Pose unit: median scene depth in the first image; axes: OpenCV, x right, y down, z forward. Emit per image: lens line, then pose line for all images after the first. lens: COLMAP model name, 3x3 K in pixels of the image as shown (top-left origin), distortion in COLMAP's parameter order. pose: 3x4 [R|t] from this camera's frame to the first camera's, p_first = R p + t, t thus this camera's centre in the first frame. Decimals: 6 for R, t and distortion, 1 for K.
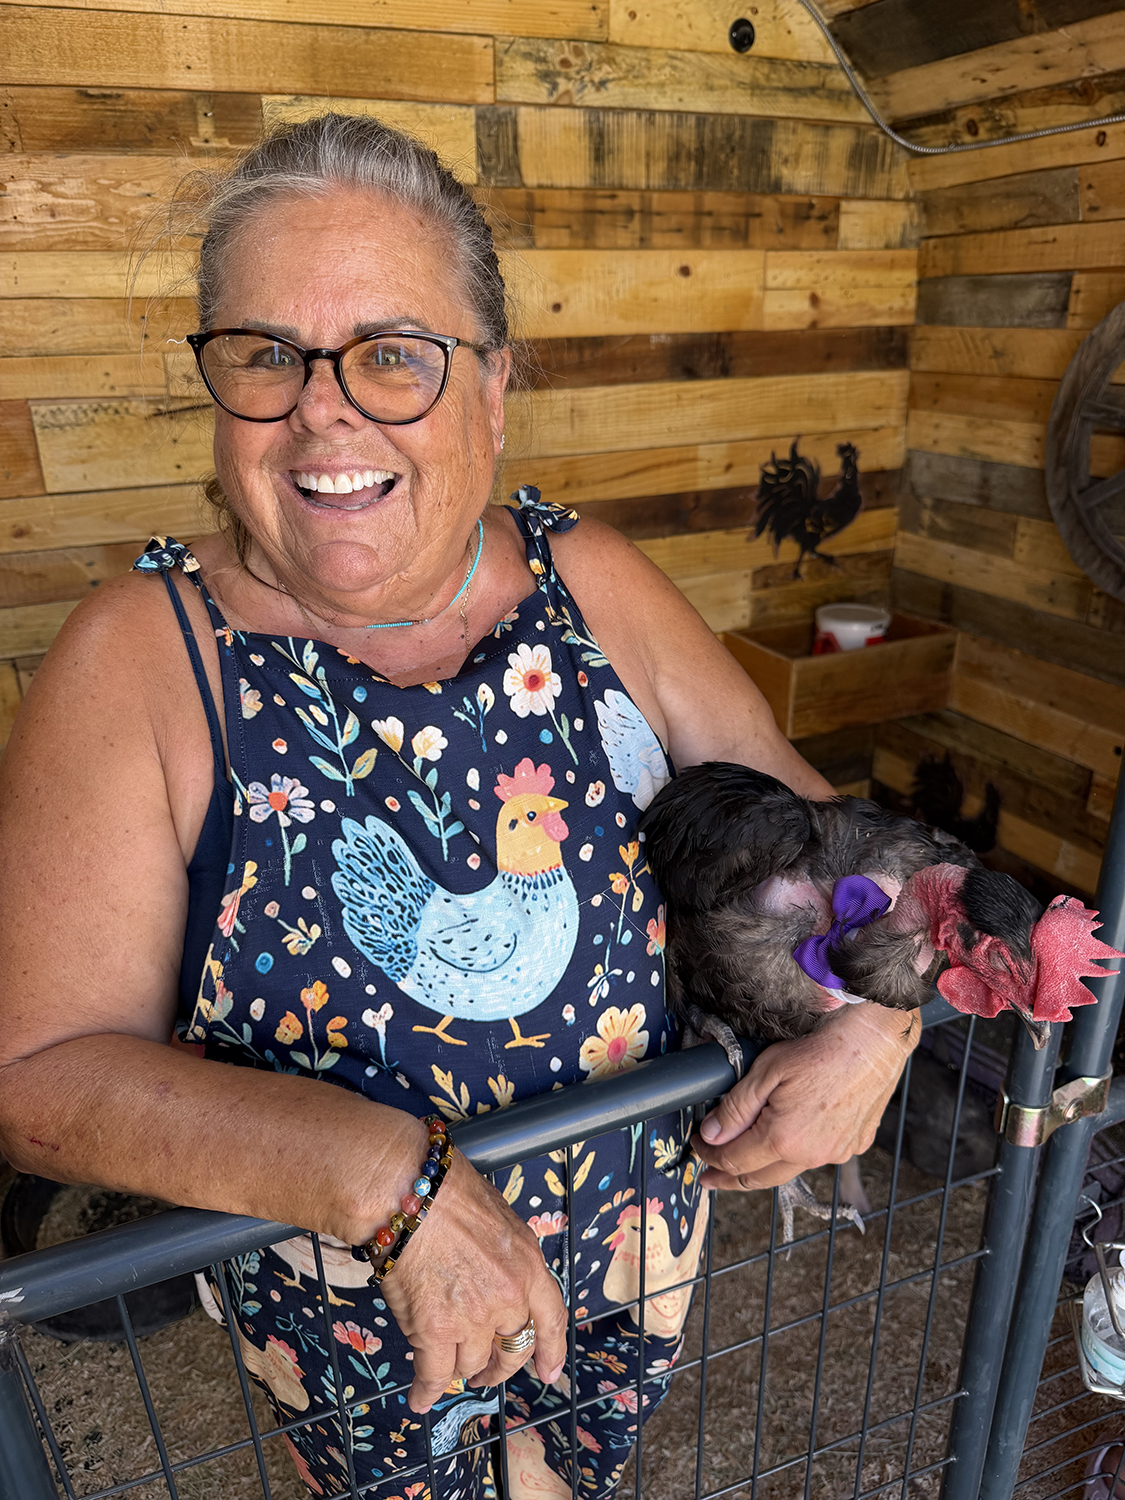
lens RADIAL K [[1073.3, 0, 573.1], [0, 1073.3, 754.8], [0, 0, 1]] dist [0.016376, 0.002524]
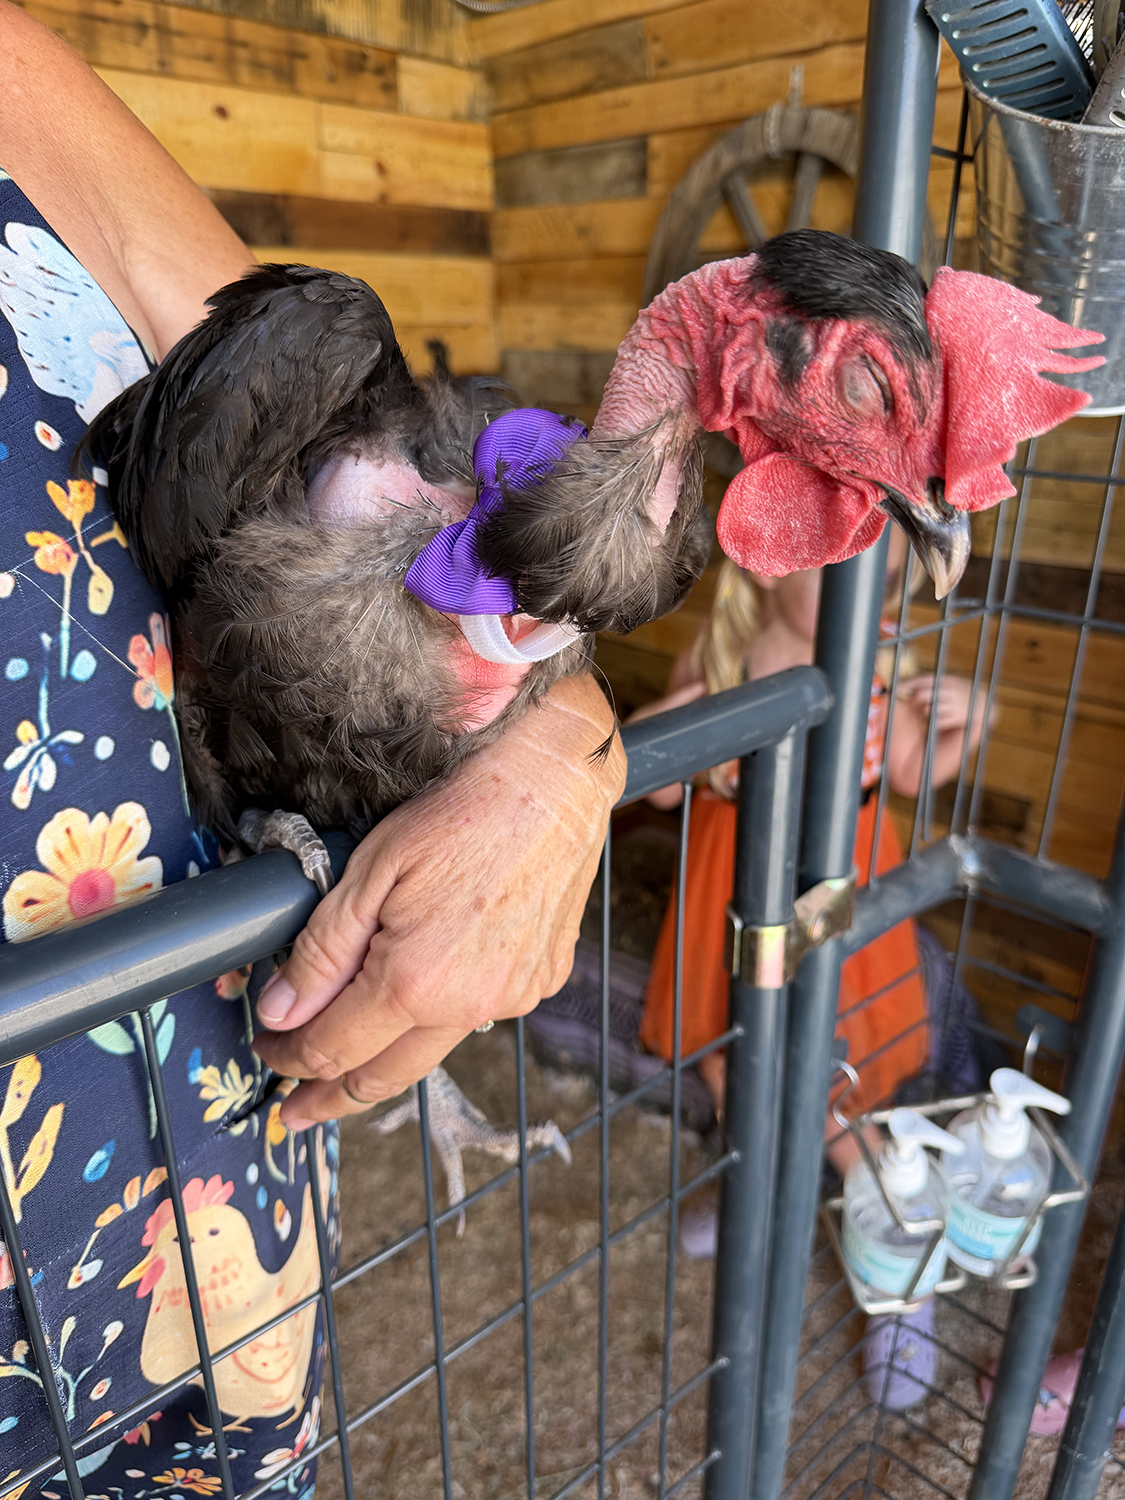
lens RADIAL K [[1073.3, 0, 573.1], [0, 1073.3, 754.8], [0, 0, 1]] dist [0.016376, 0.002524]
pose [[0.935927, -0.096284, 0.338776, 0.068074], [0.100817, 0.994896, 0.004236, 0.177026], [-0.337455, 0.030190, 0.940857, 0.344396]]
